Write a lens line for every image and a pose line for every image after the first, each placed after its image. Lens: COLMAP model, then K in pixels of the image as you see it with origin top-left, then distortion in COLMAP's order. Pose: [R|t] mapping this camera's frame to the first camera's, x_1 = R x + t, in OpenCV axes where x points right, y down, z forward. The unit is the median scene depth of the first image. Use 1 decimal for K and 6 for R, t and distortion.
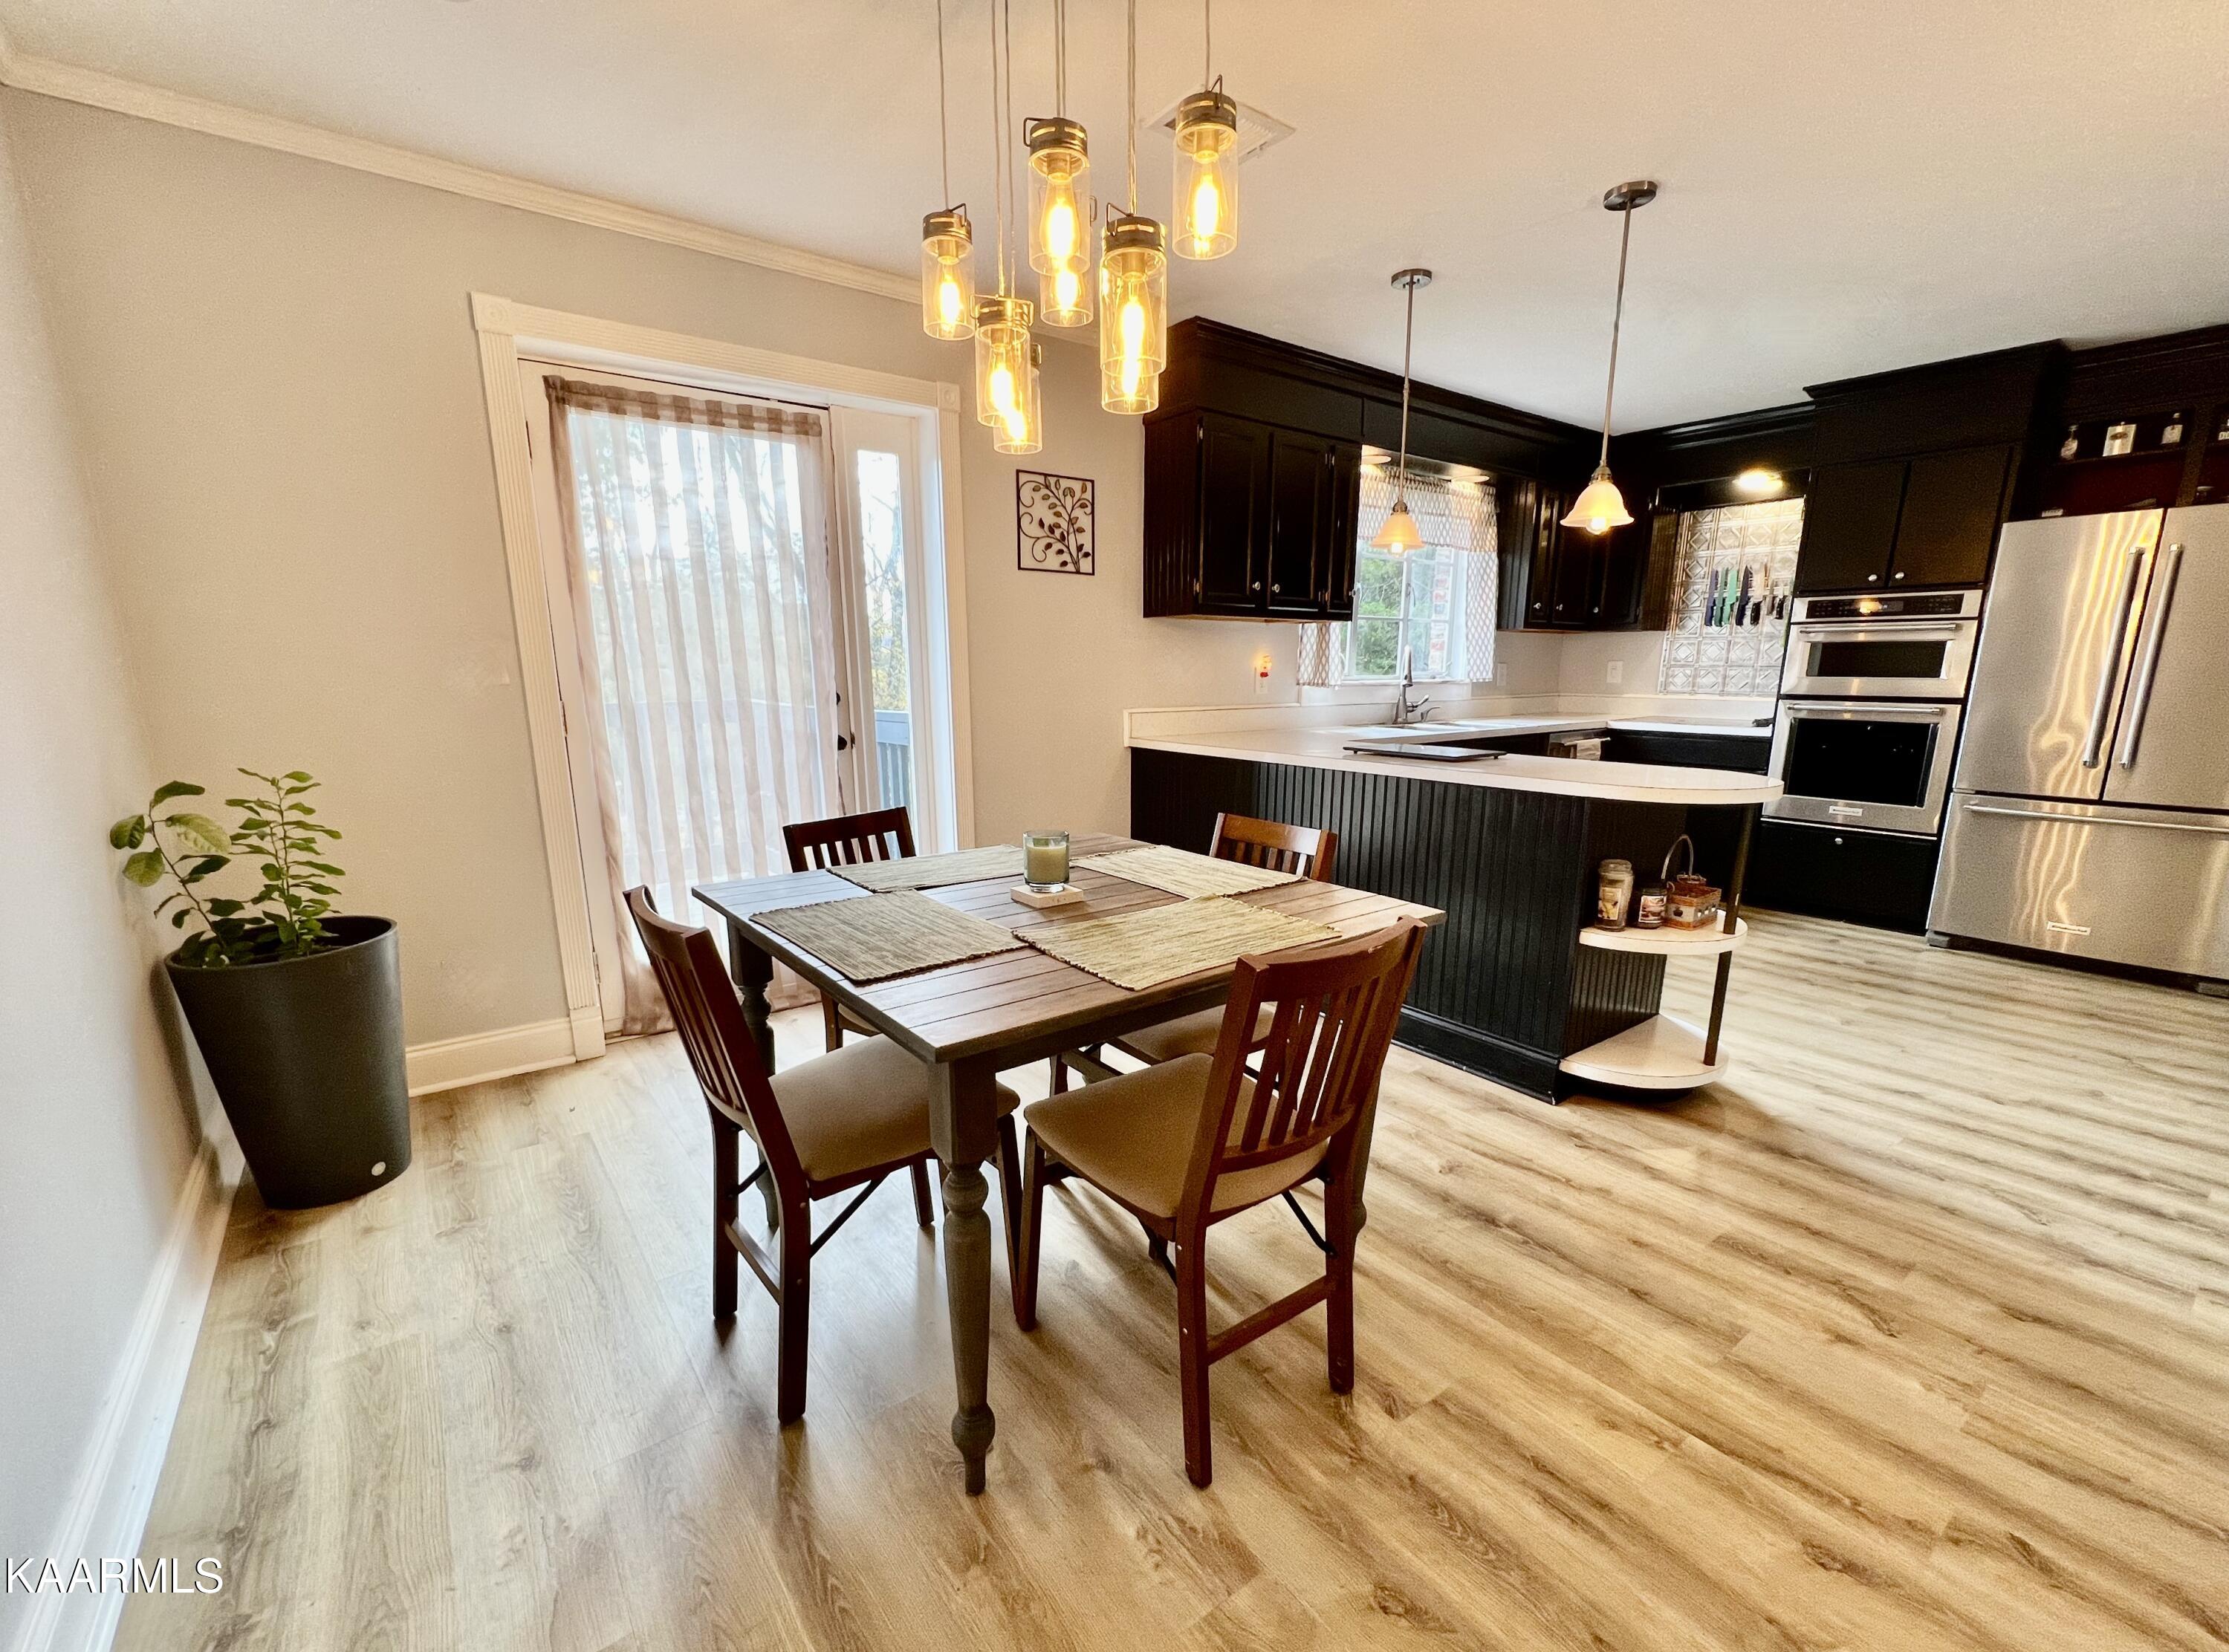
lens RADIAL K [[955.8, 0, 1110.3], [0, 955.8, 879.0], [0, 0, 1]] dist [0.004540, 0.000295]
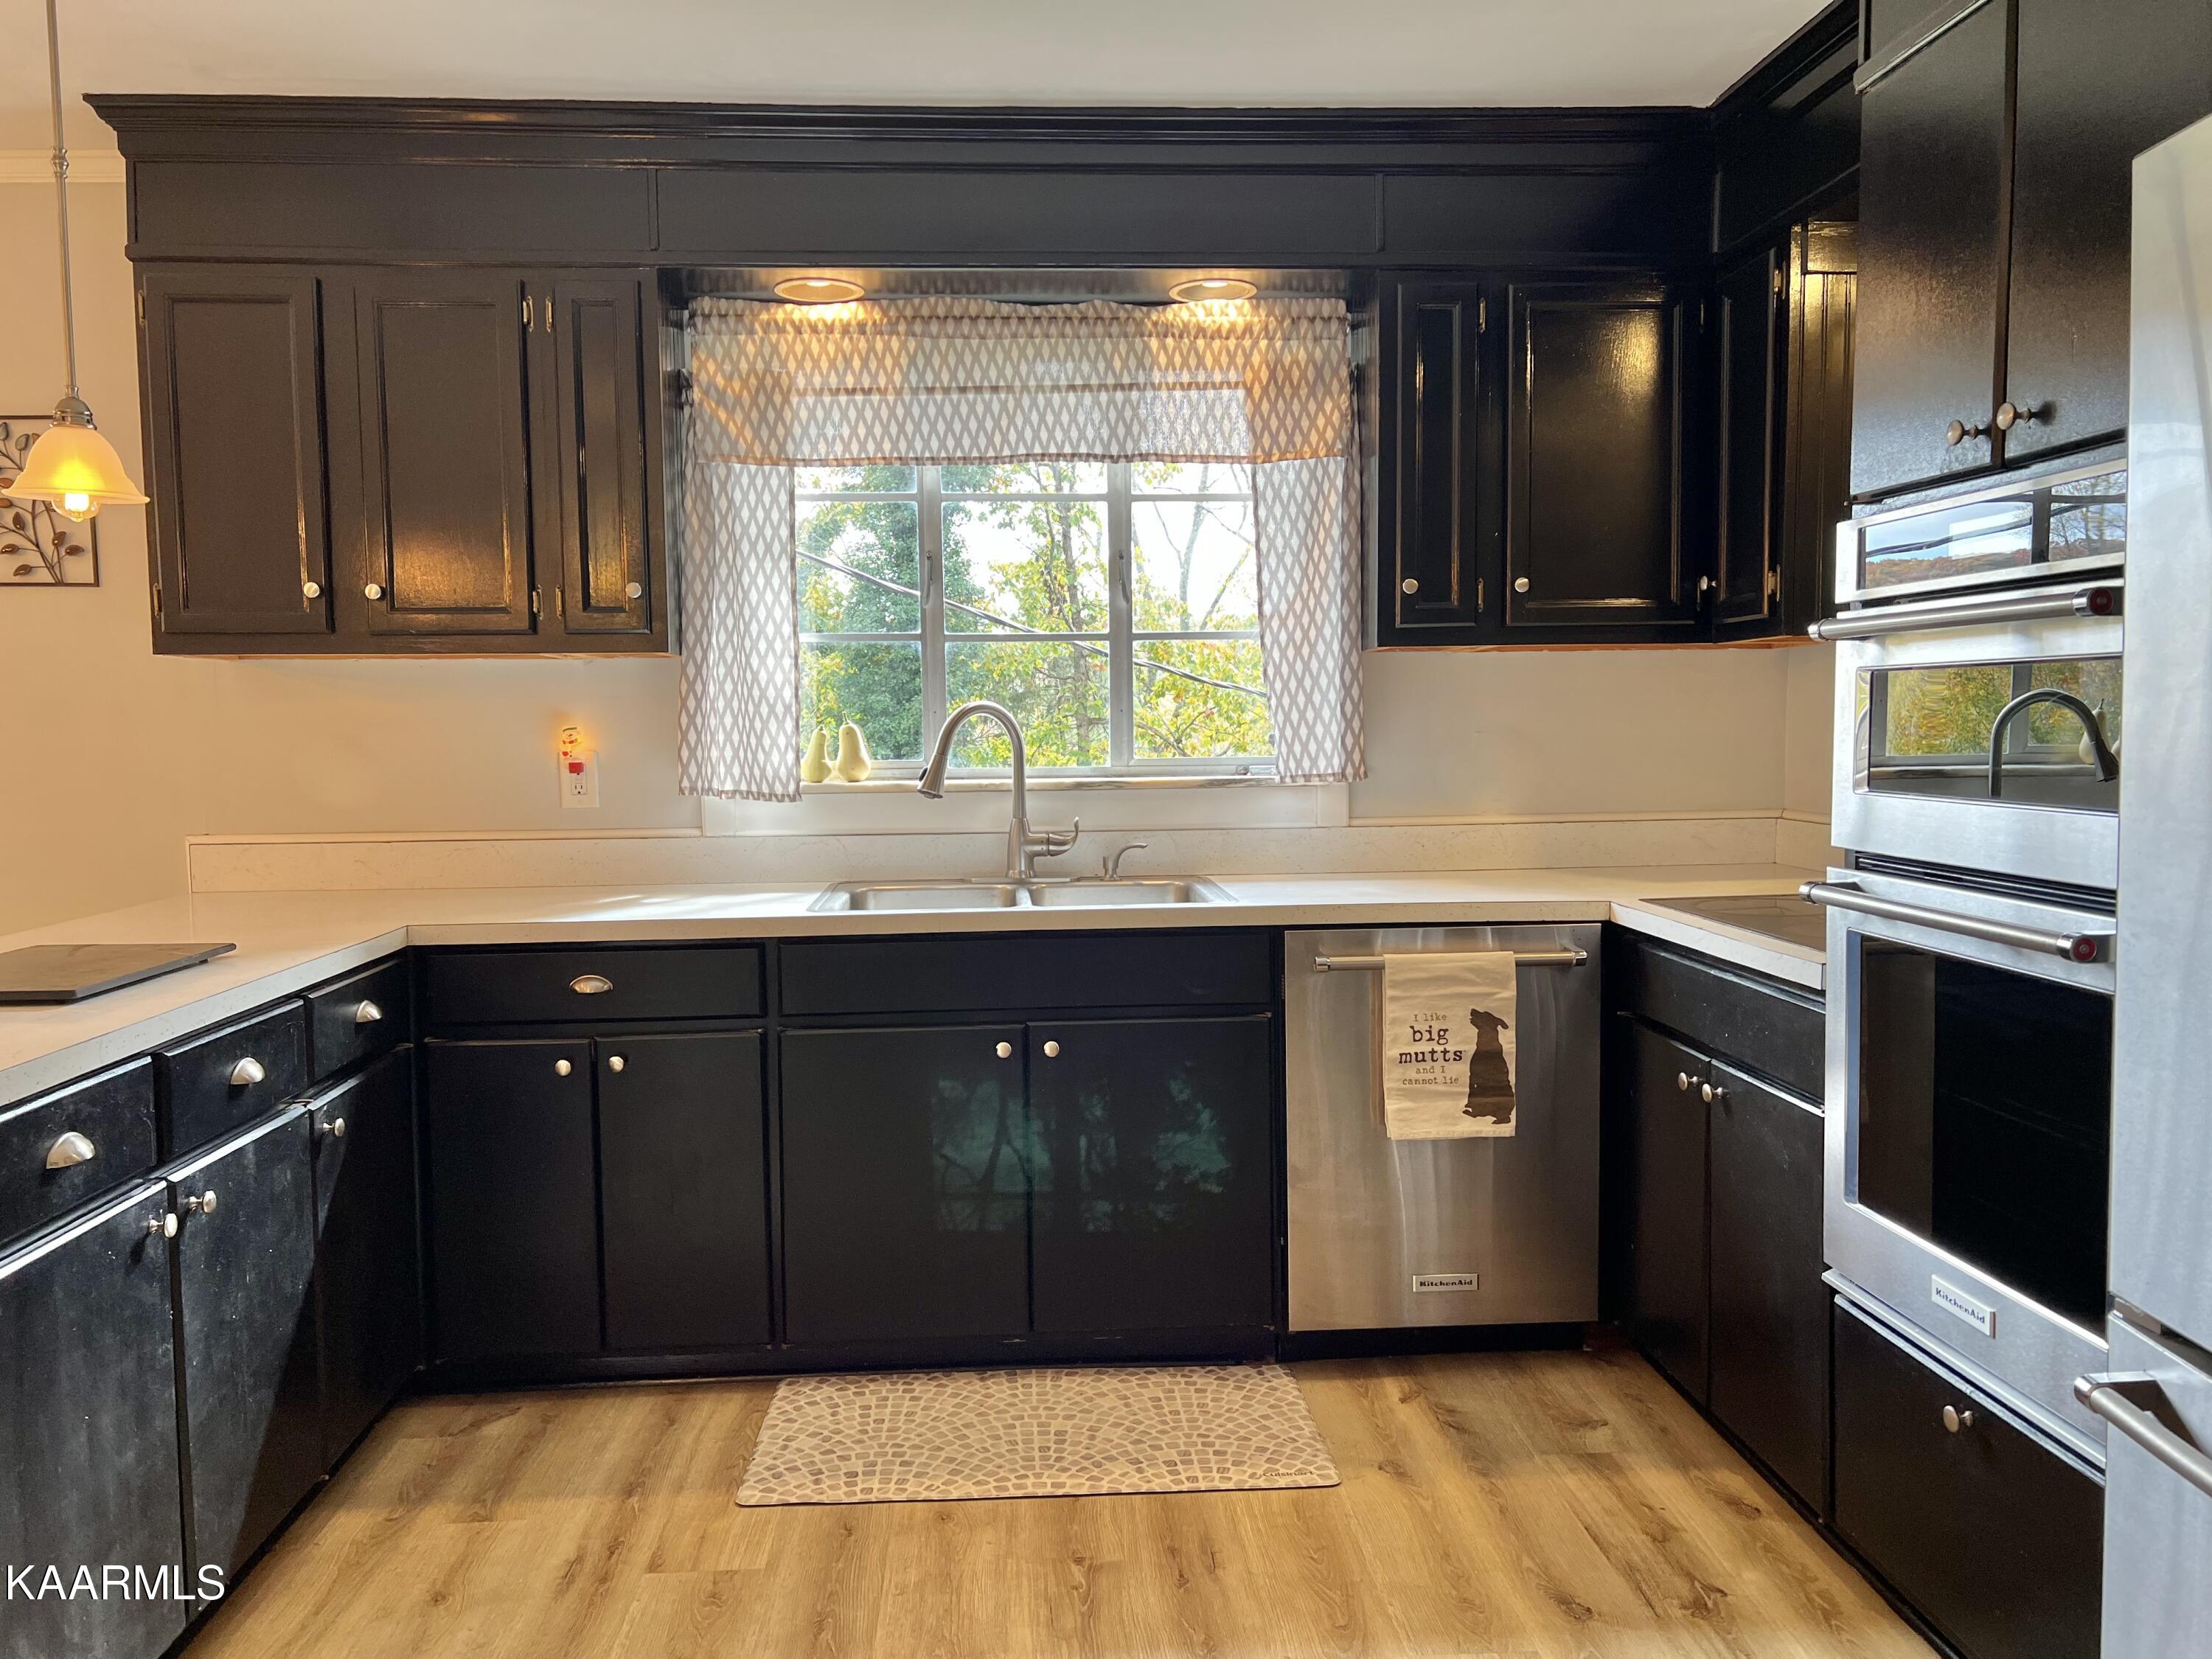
lens RADIAL K [[1623.6, 0, 1069.6], [0, 1623.6, 870.0], [0, 0, 1]] dist [0.017768, 0.000318]
pose [[0.825057, 0.039422, -0.563673, 0.855267], [-0.113567, 0.988776, -0.097076, -0.122458], [0.553520, 0.144108, 0.820273, 0.521789]]
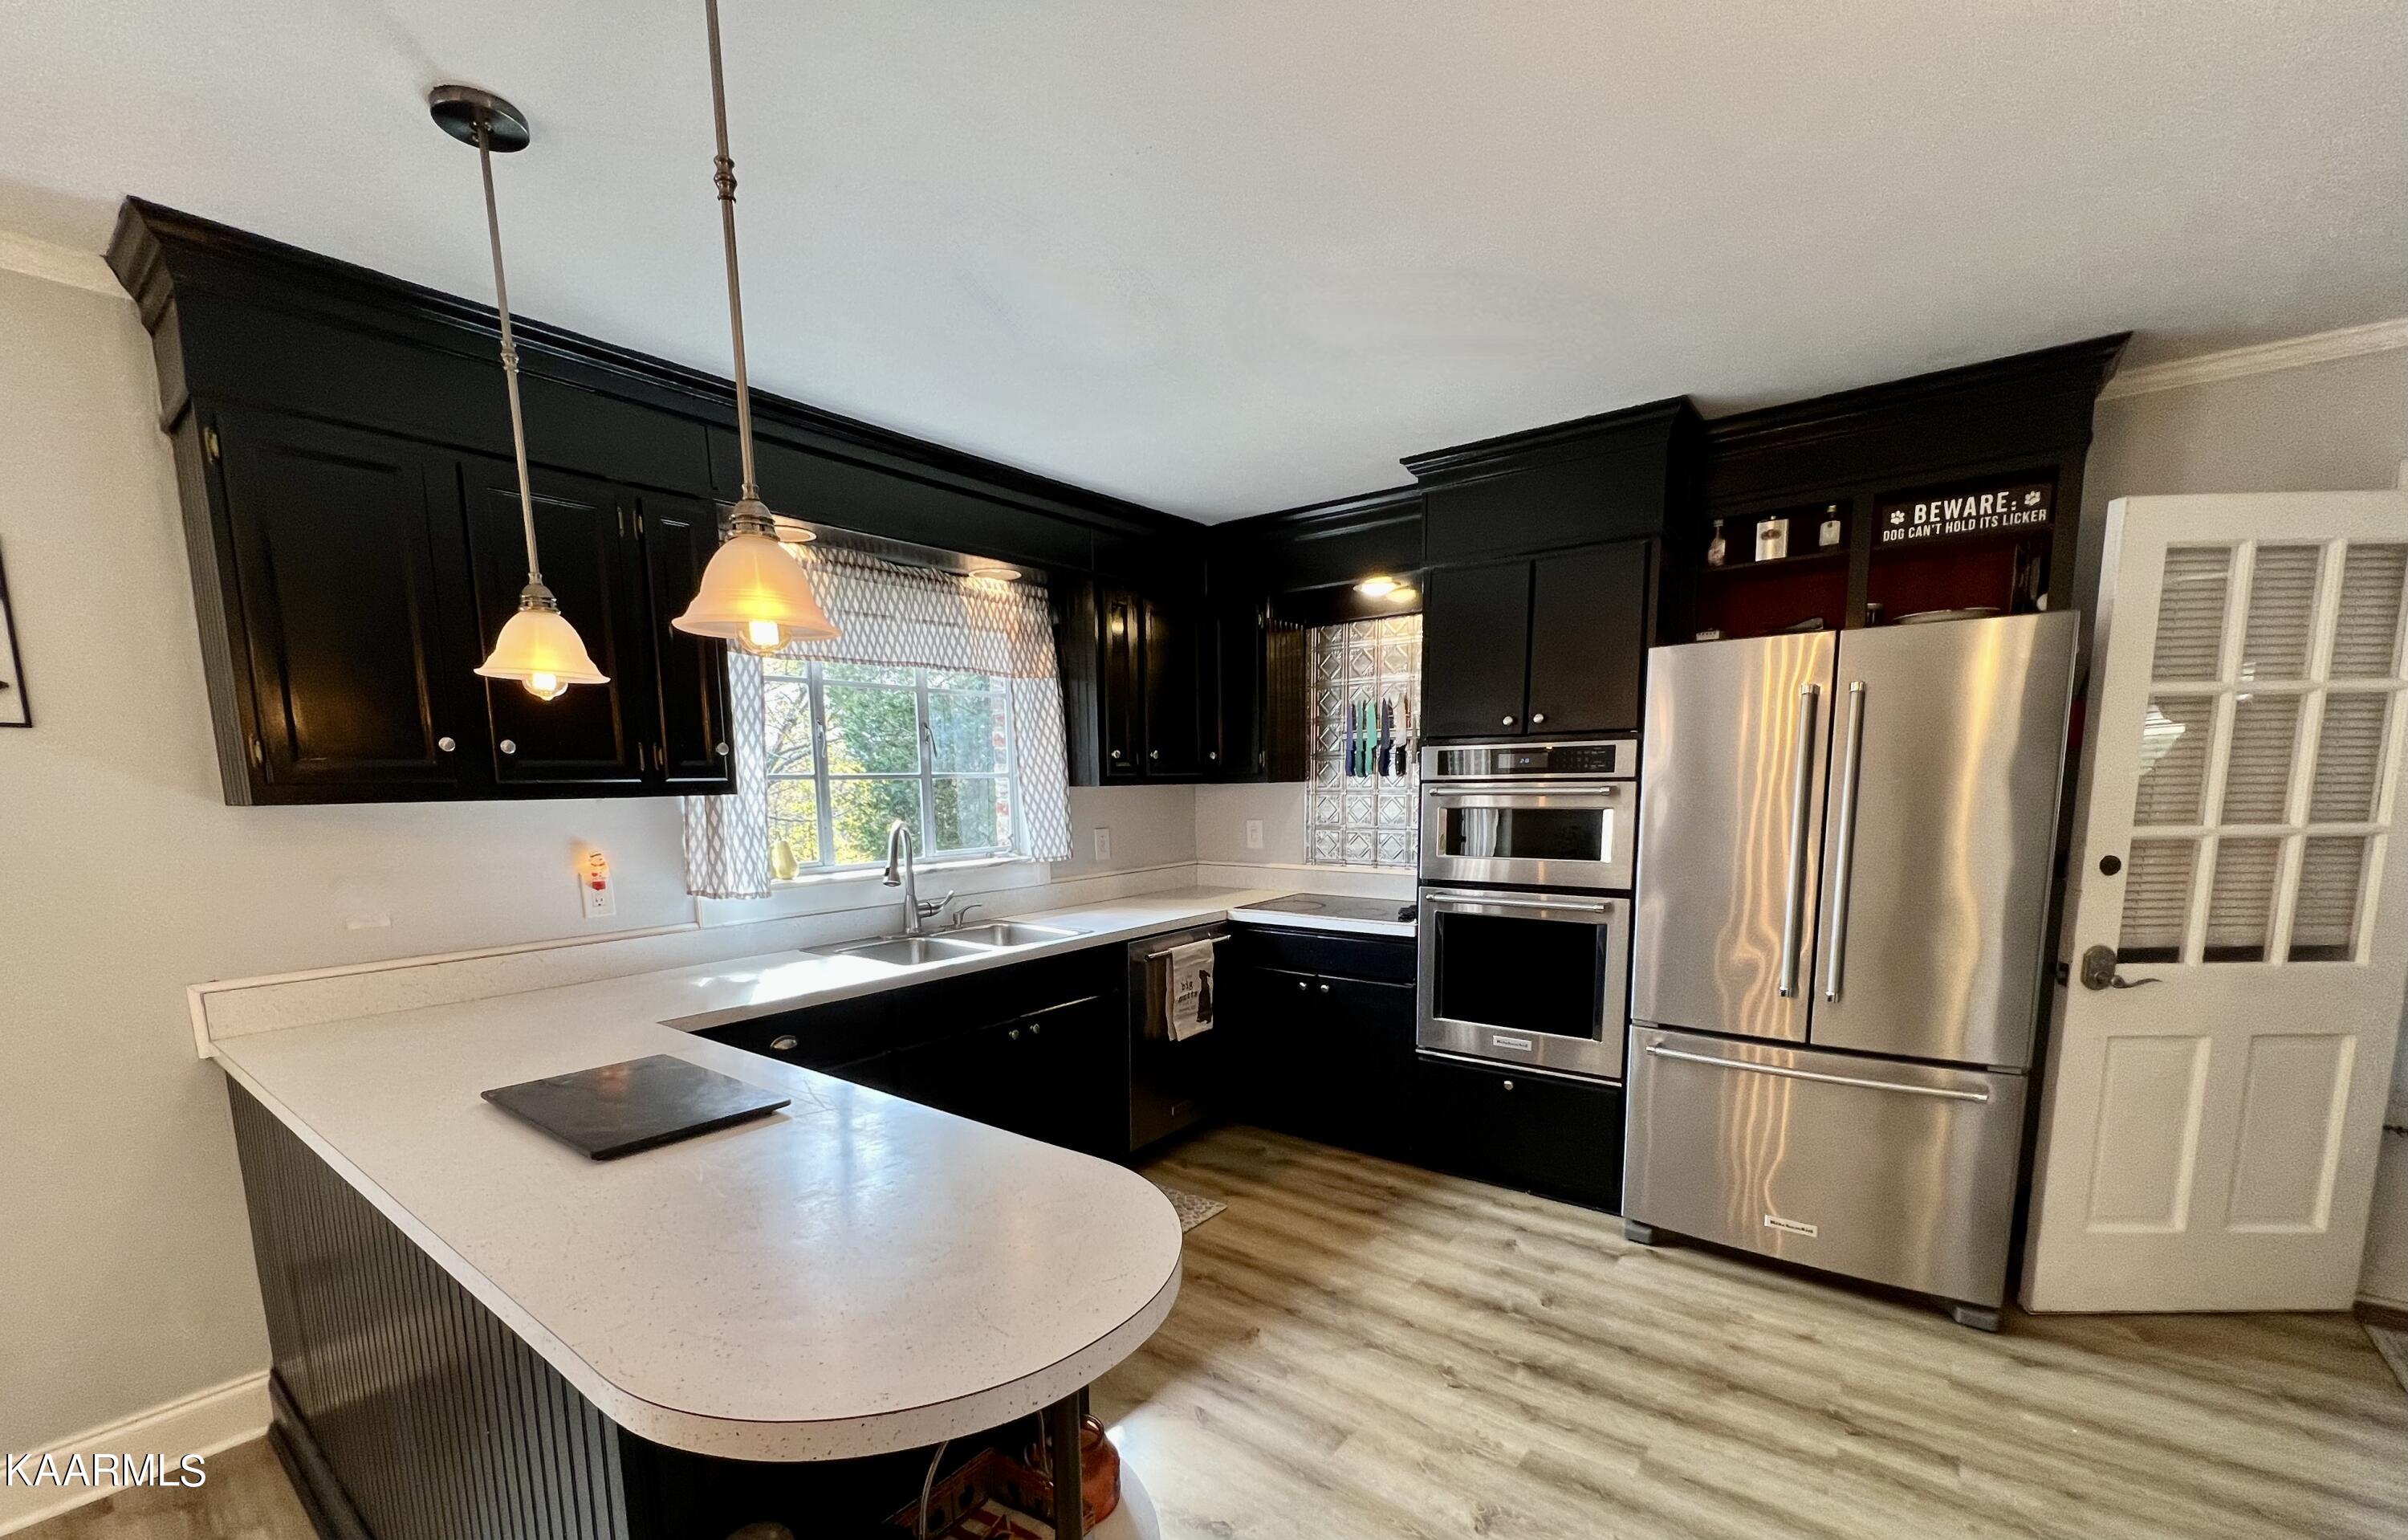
lens RADIAL K [[997.8, 0, 1167.8], [0, 997.8, 931.1], [0, 0, 1]] dist [0.002161, 0.000069]
pose [[0.970000, -0.053884, 0.237060, 0.371573], [0.070726, 0.995497, -0.063117, -0.131802], [-0.232591, 0.077990, 0.969442, 0.359052]]
